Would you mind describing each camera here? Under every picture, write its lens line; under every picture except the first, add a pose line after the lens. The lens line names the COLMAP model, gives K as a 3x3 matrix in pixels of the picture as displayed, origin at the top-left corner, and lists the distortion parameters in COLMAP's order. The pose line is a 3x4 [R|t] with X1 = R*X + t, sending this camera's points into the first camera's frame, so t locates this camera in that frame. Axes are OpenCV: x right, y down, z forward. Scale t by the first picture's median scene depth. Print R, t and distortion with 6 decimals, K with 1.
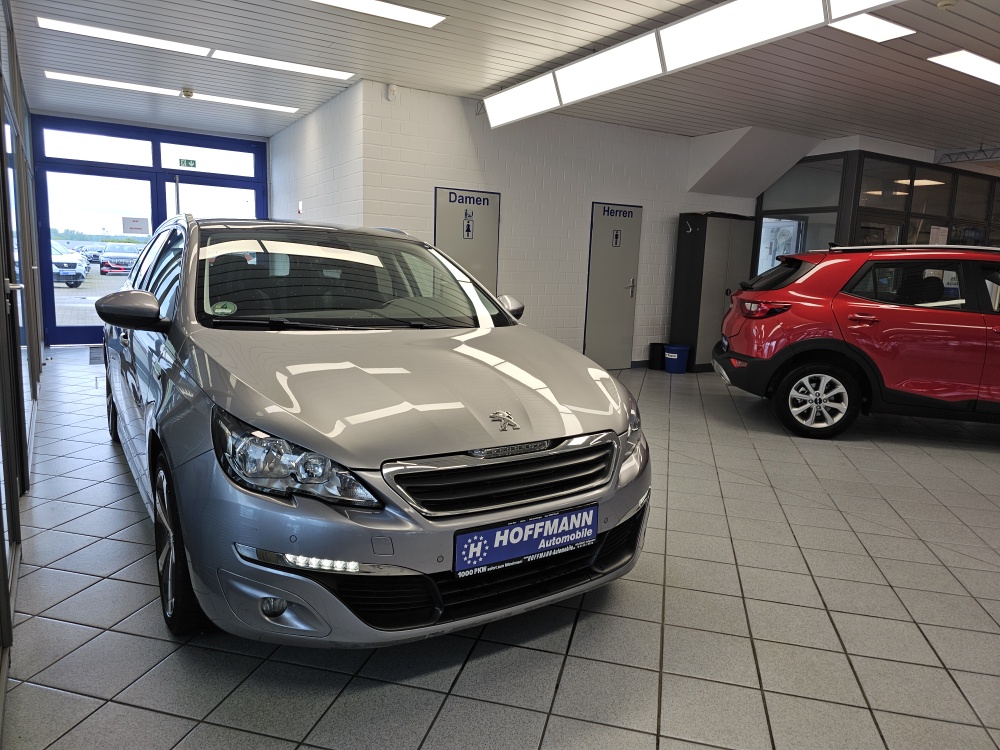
lens RADIAL K [[647.3, 0, 601.0], [0, 647.3, 371.7], [0, 0, 1]] dist [0.057669, -0.032114]
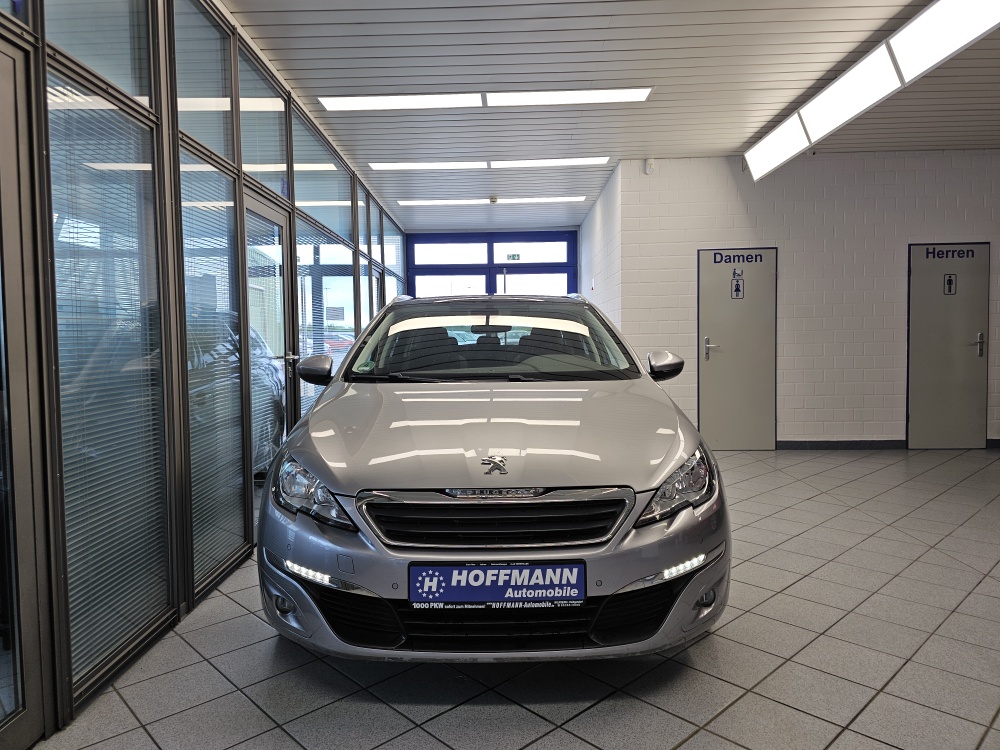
lens RADIAL K [[676.4, 0, 501.3], [0, 676.4, 363.8], [0, 0, 1]] dist [0.046123, -0.056190]
pose [[0.841721, -0.026760, -0.539249, 0.453754], [-0.035247, 0.993917, -0.104341, 0.030387], [0.538761, 0.106833, 0.835658, 0.106811]]
